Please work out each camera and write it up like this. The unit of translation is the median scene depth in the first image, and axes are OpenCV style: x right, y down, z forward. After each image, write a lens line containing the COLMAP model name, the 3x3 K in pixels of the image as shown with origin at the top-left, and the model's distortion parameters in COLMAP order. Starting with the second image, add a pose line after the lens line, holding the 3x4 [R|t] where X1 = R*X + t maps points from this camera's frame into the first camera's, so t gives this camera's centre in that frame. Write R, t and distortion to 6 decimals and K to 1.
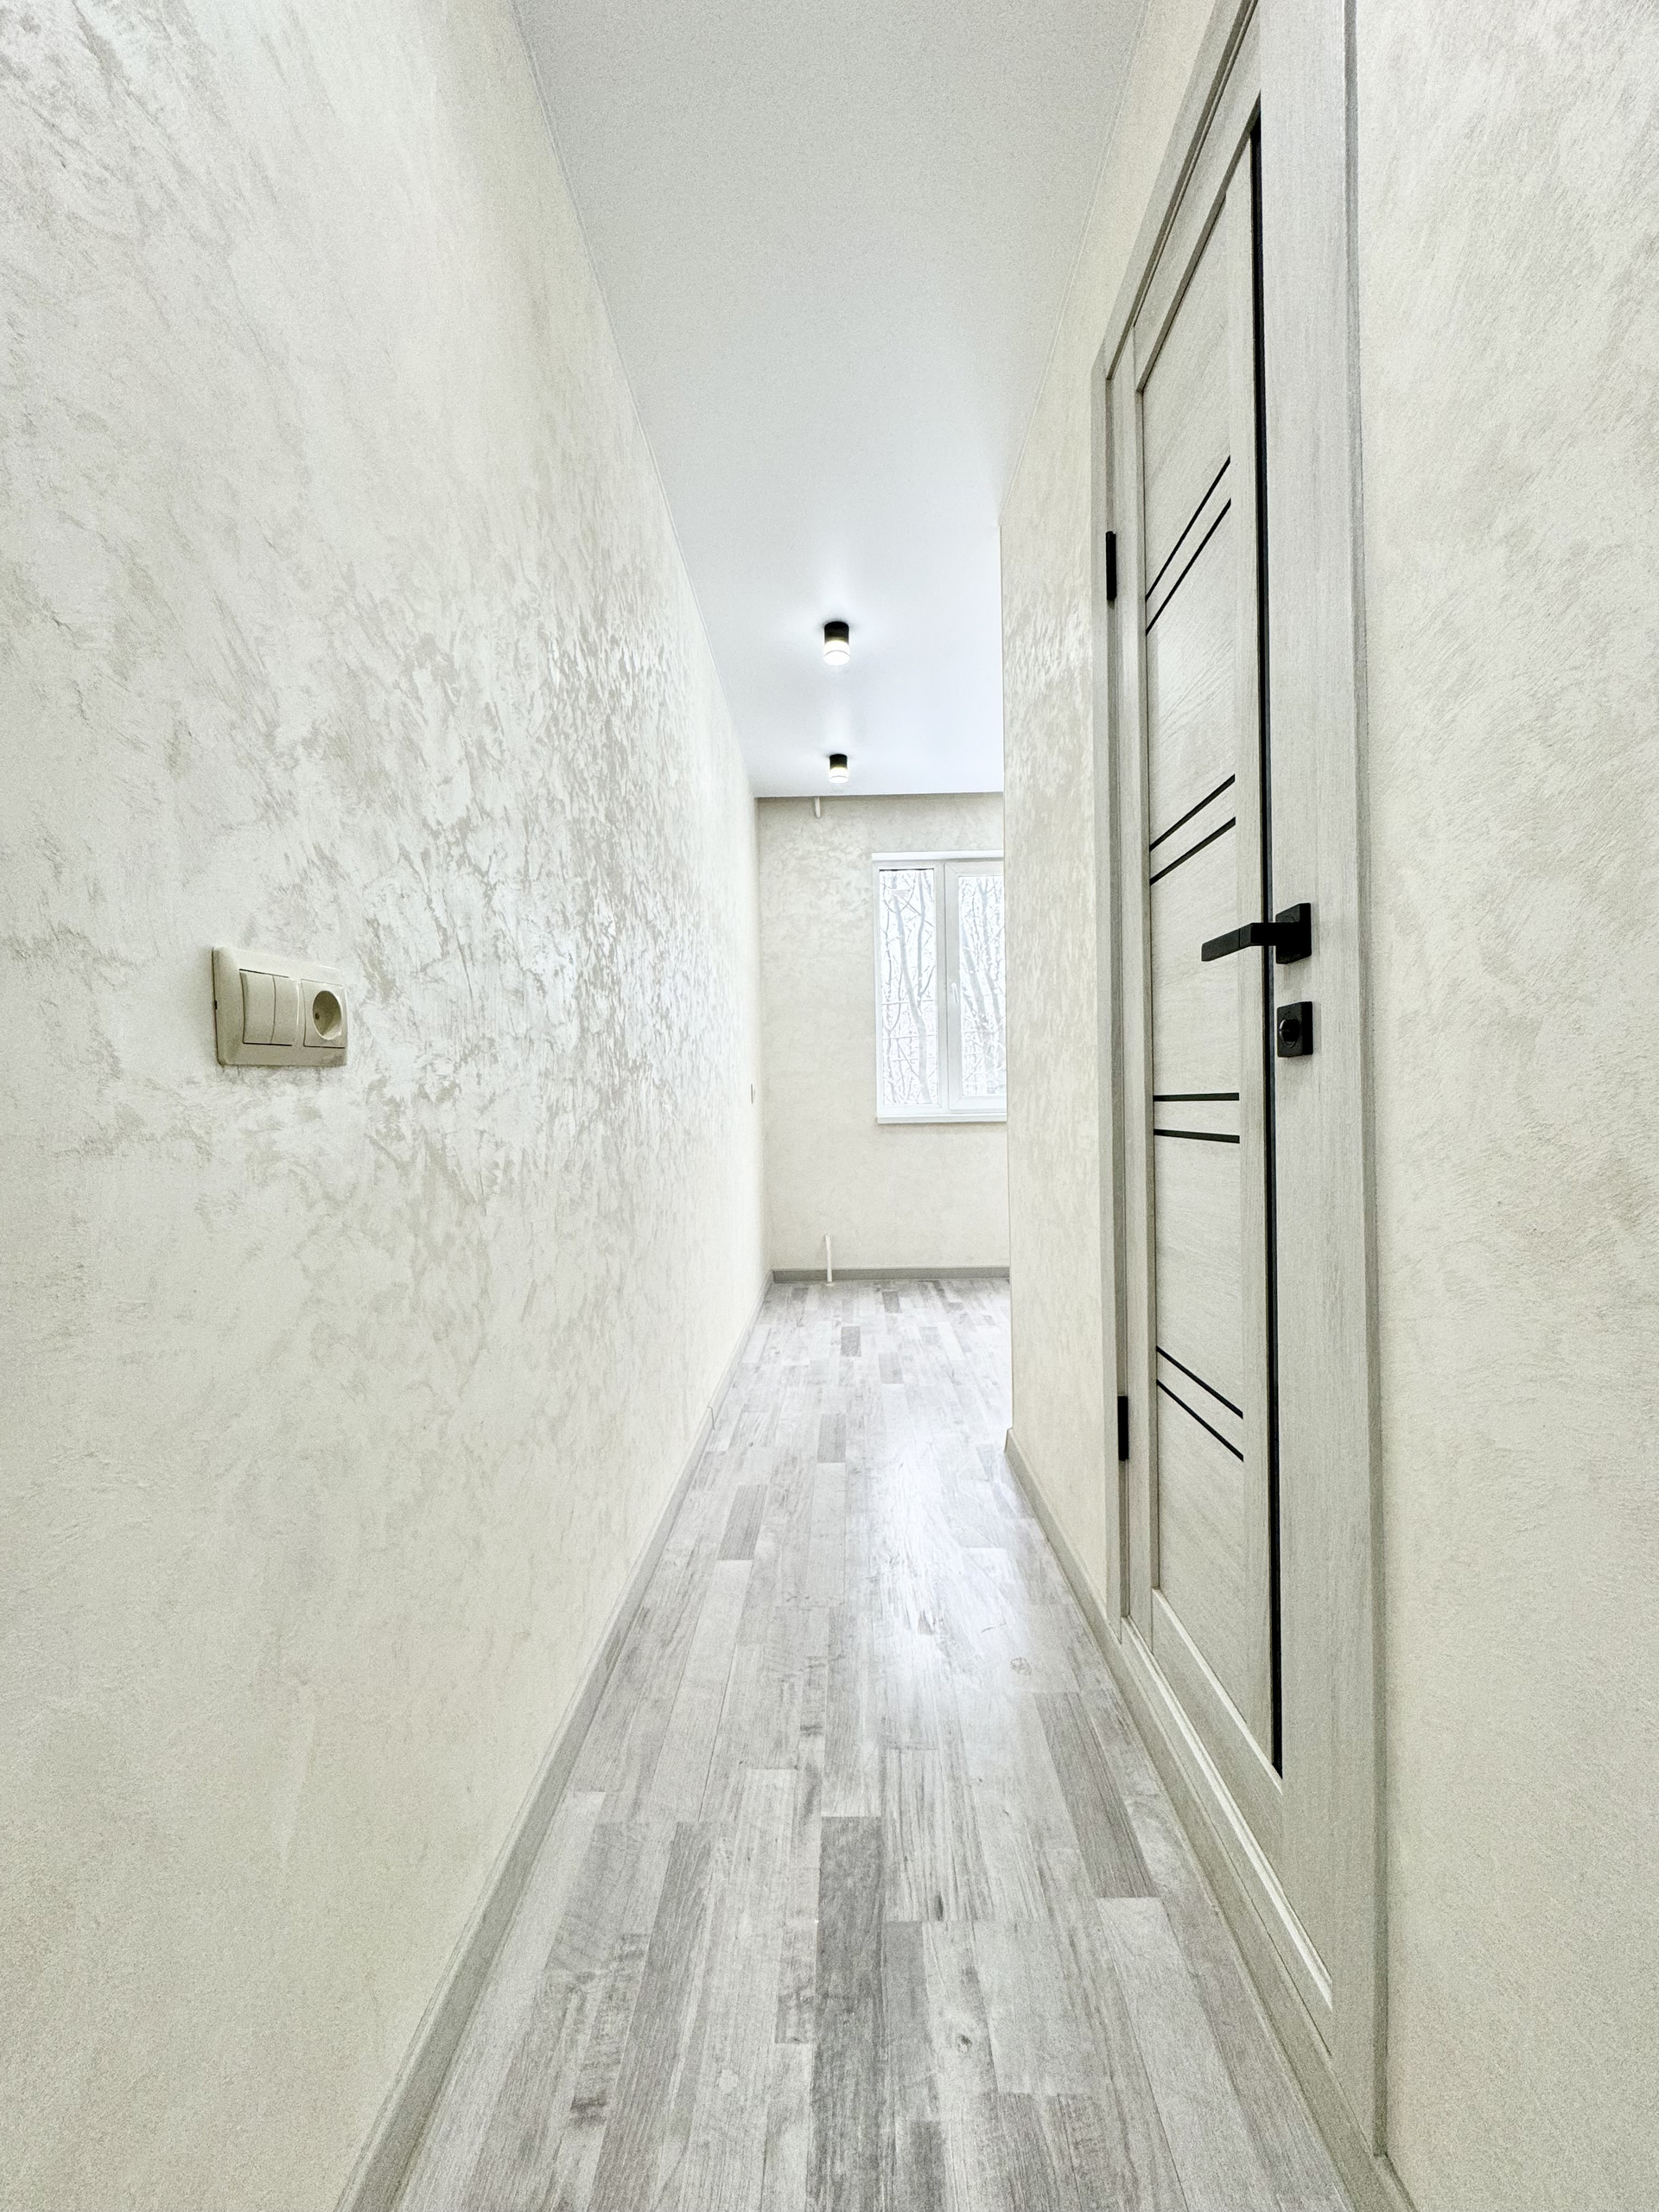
lens RADIAL K [[880.8, 0, 845.8], [0, 880.8, 1106.9], [0, 0, 1]] dist [-0.002808, 0.000103]
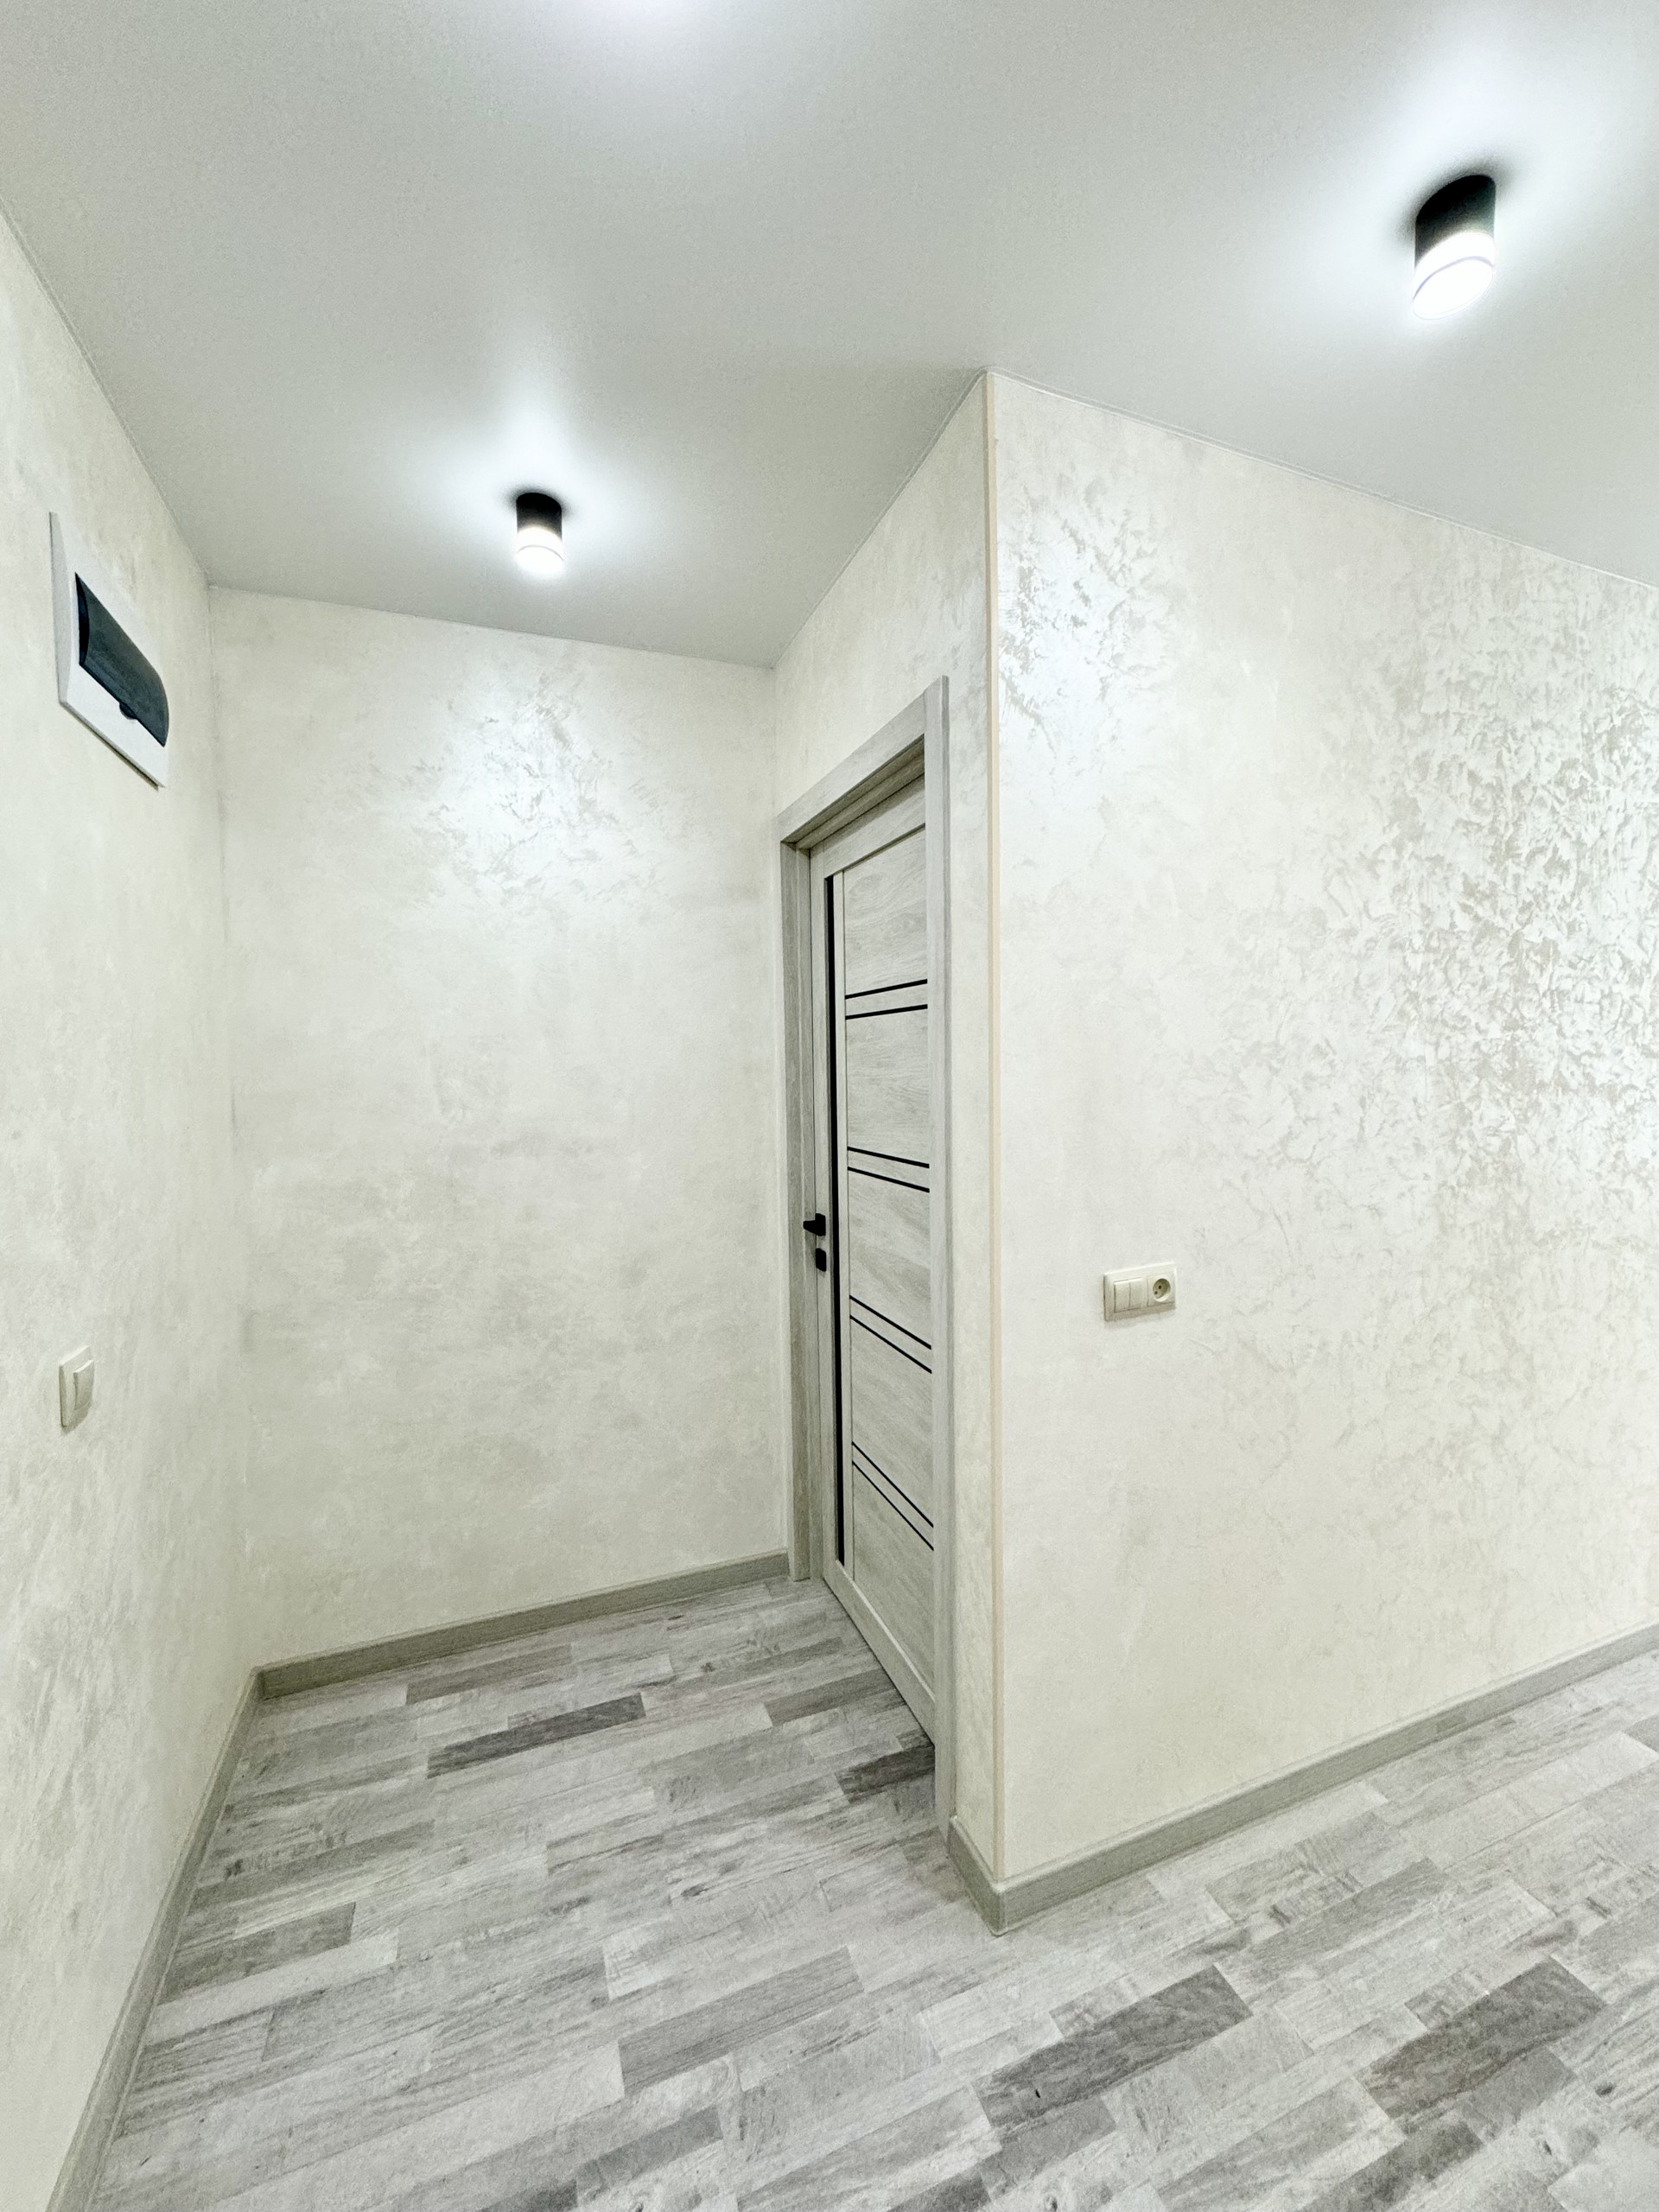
lens RADIAL K [[880.8, 0, 816.8], [0, 880.8, 1115.3], [0, 0, 1]] dist [-0.002808, 0.000103]
pose [[0.361381, 0.067417, -0.929978, 0.720795], [0.000406, 0.997371, 0.072460, -0.463808], [0.932418, -0.026563, 0.360404, -0.360702]]
